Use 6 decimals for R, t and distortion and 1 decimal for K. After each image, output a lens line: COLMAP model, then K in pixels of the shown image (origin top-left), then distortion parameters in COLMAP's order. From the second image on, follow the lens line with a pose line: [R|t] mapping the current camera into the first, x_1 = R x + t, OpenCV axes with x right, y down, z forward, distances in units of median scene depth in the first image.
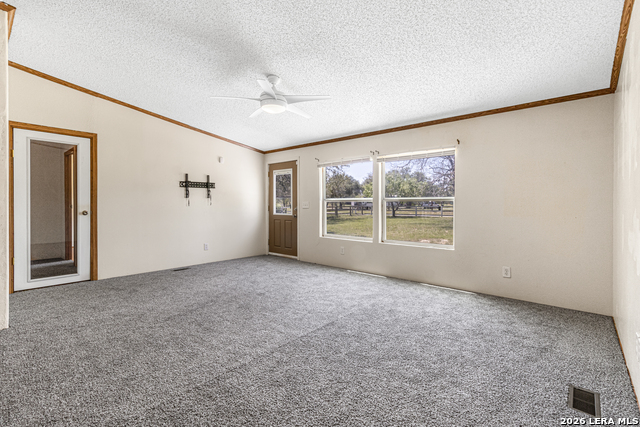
lens RADIAL K [[297.7, 0, 319.5], [0, 297.7, 209.6], [0, 0, 1]] dist [-0.000170, -0.000039]
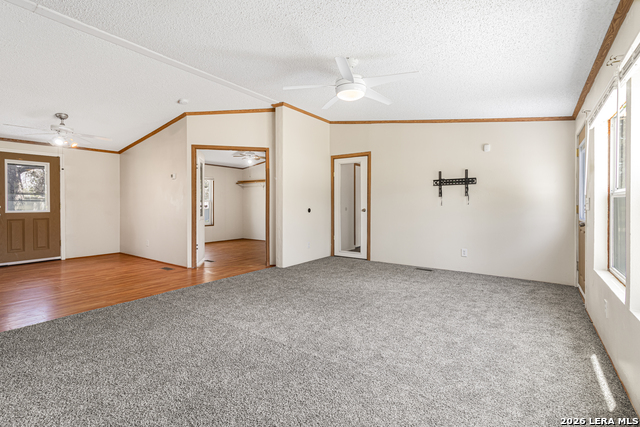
lens RADIAL K [[297.7, 0, 319.3], [0, 297.7, 209.3], [0, 0, 1]] dist [-0.000170, -0.000039]
pose [[0.097610, 0.013813, -0.995129, 0.551151], [-0.013173, 0.999834, 0.012586, -0.008301], [0.995138, 0.011880, 0.097776, 0.634607]]
